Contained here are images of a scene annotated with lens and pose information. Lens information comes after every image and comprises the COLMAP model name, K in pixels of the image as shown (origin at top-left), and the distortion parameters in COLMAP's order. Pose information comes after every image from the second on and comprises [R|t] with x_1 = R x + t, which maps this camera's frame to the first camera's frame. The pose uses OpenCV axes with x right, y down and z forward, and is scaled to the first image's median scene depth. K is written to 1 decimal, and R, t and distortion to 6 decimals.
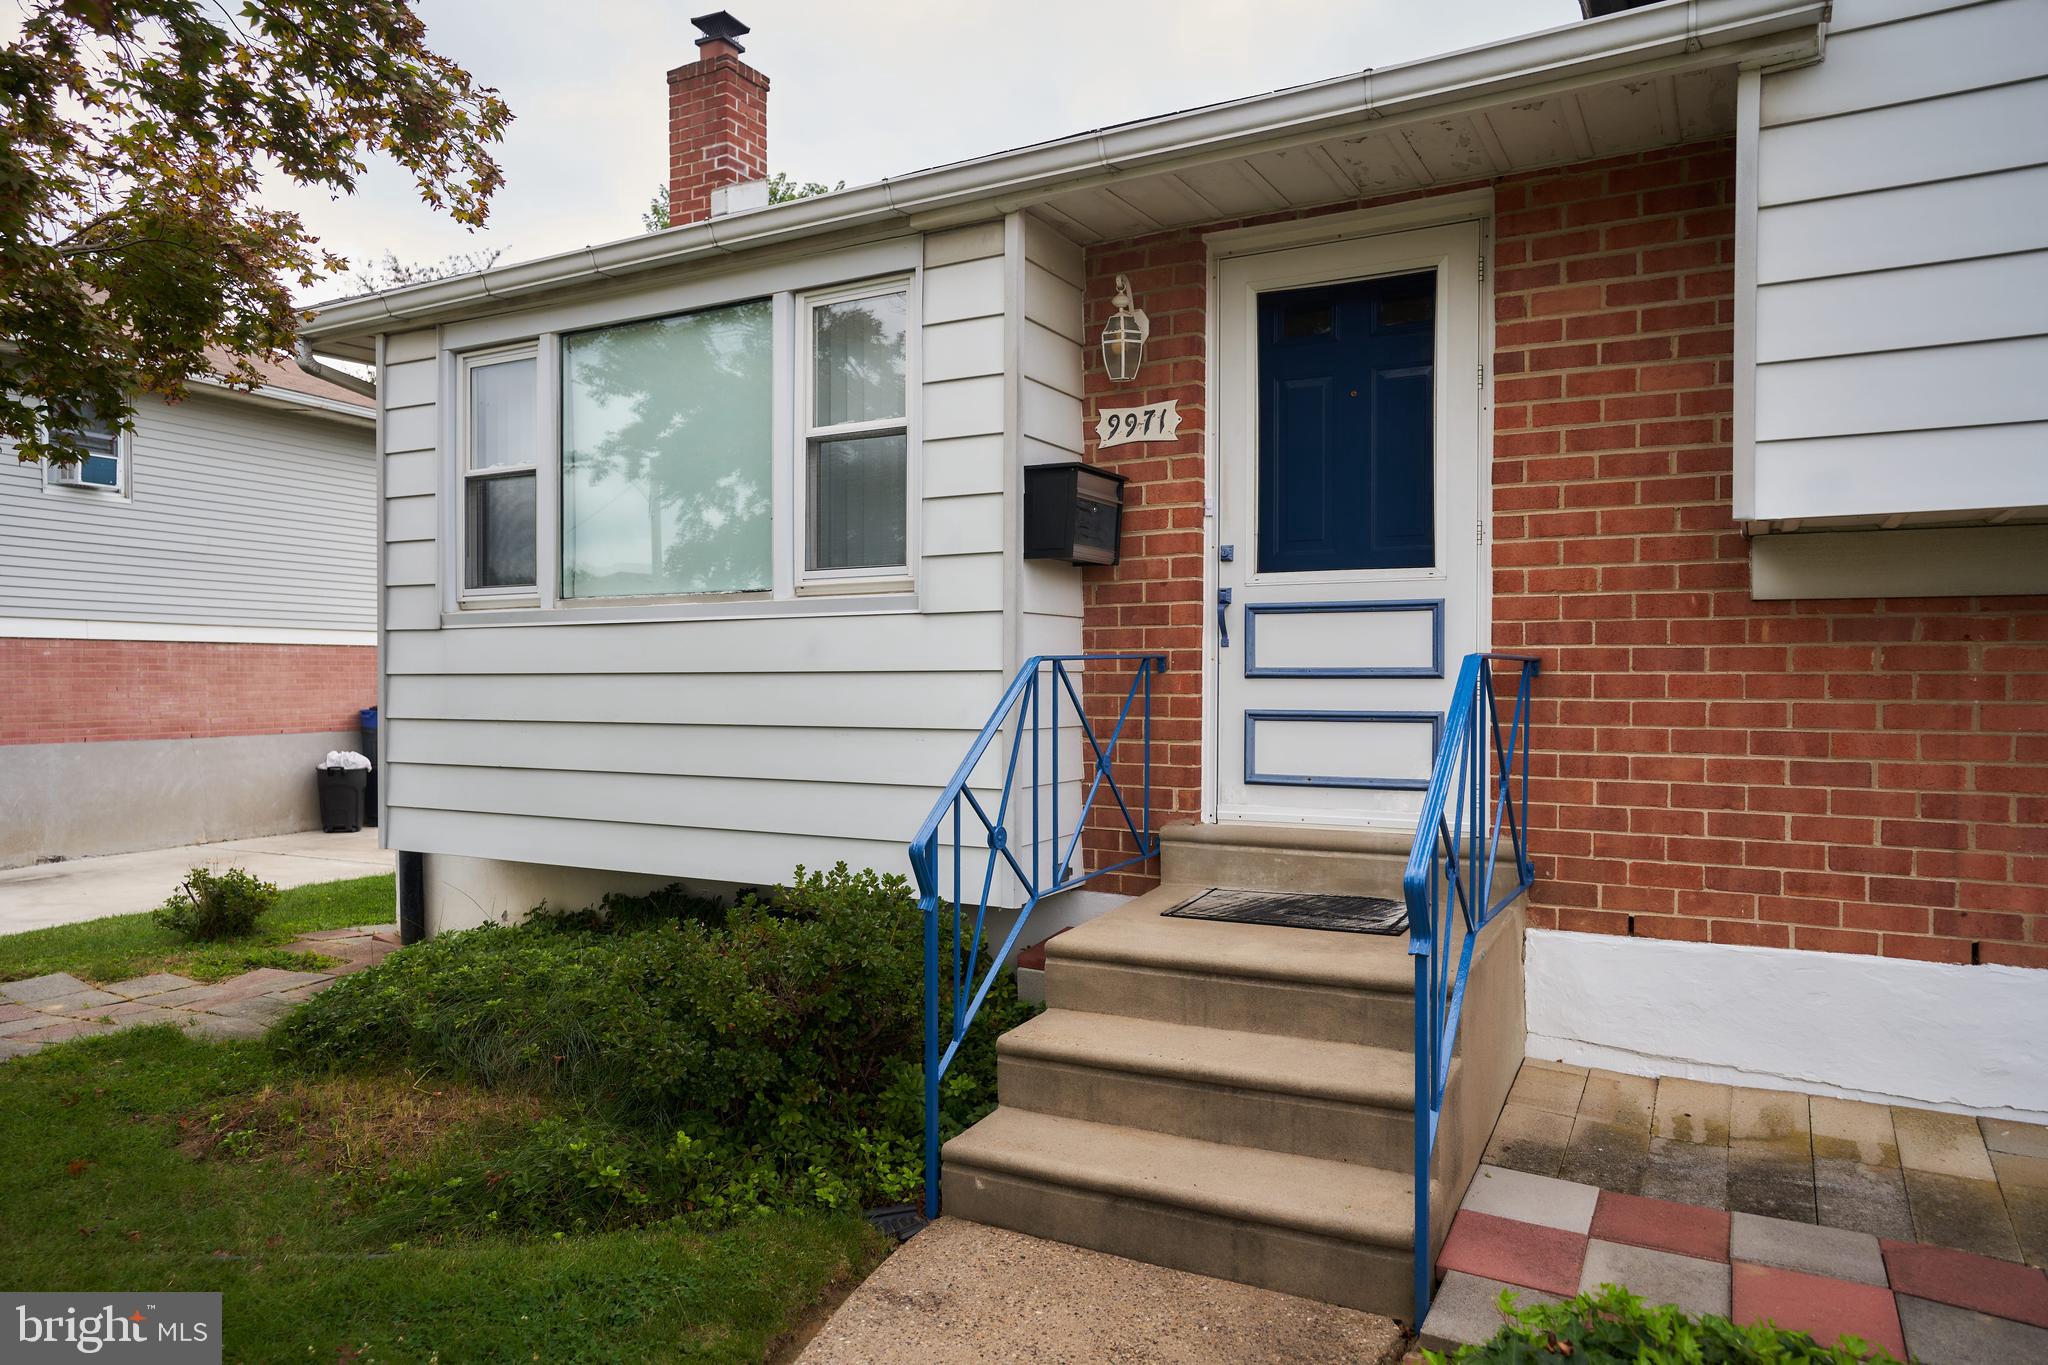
lens RADIAL K [[1293.9, 0, 1026.0], [0, 1293.9, 687.9], [0, 0, 1]] dist [-0.006278, -0.000039]
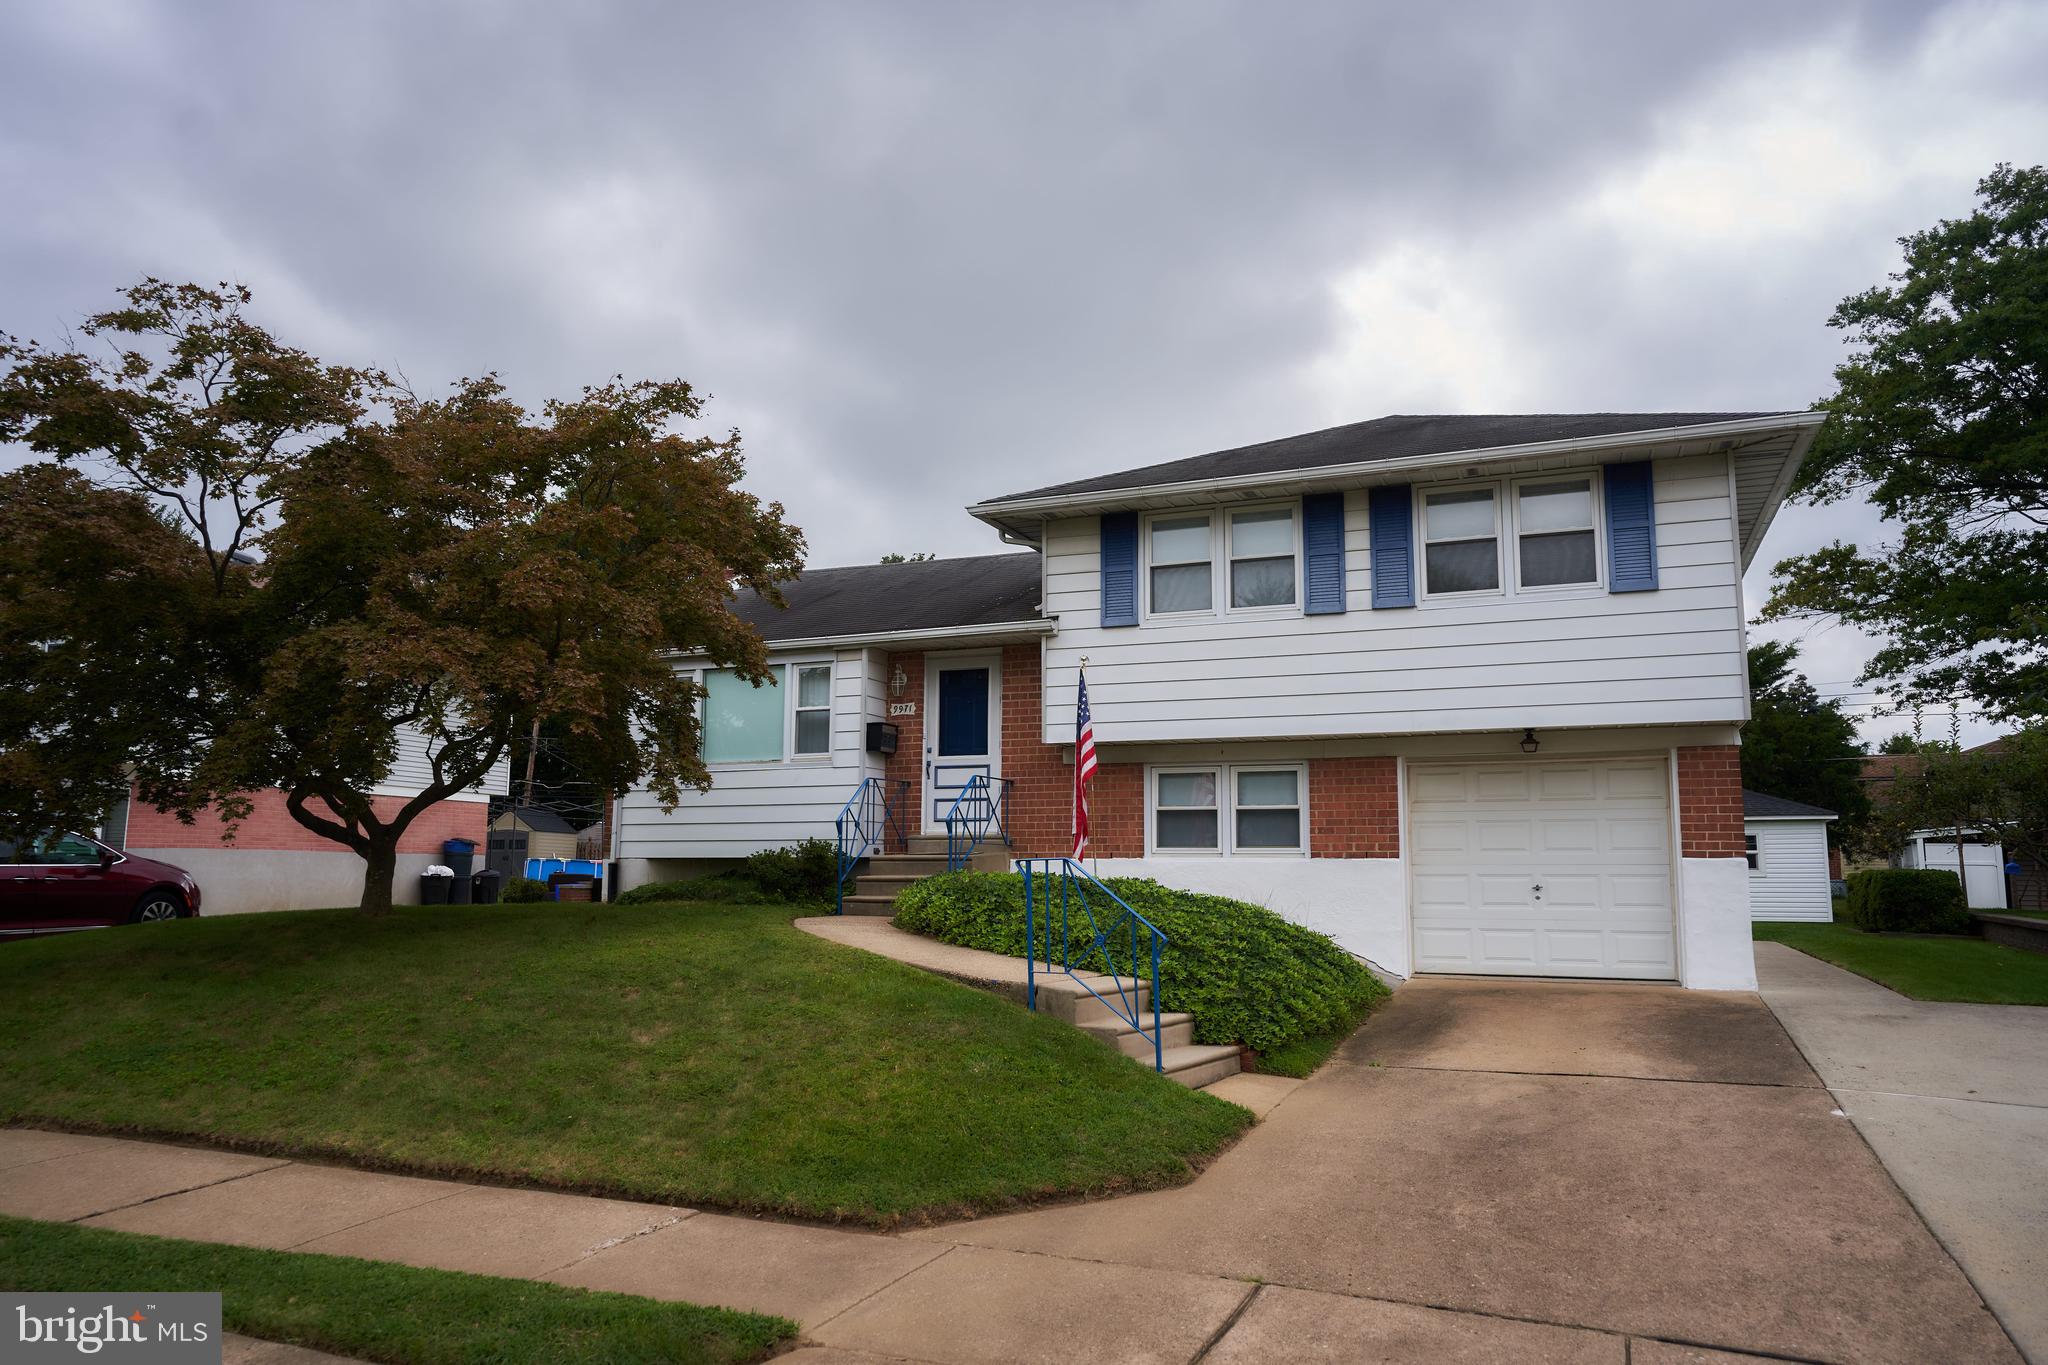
lens RADIAL K [[1401.9, 0, 1031.4], [0, 1401.9, 683.6], [0, 0, 1]] dist [0.002002, -0.000005]
pose [[0.993508, 0.018578, 0.112236, 0.012727], [-0.001655, 0.988831, -0.149031, 0.255778], [-0.113751, 0.147878, 0.982442, -2.516919]]
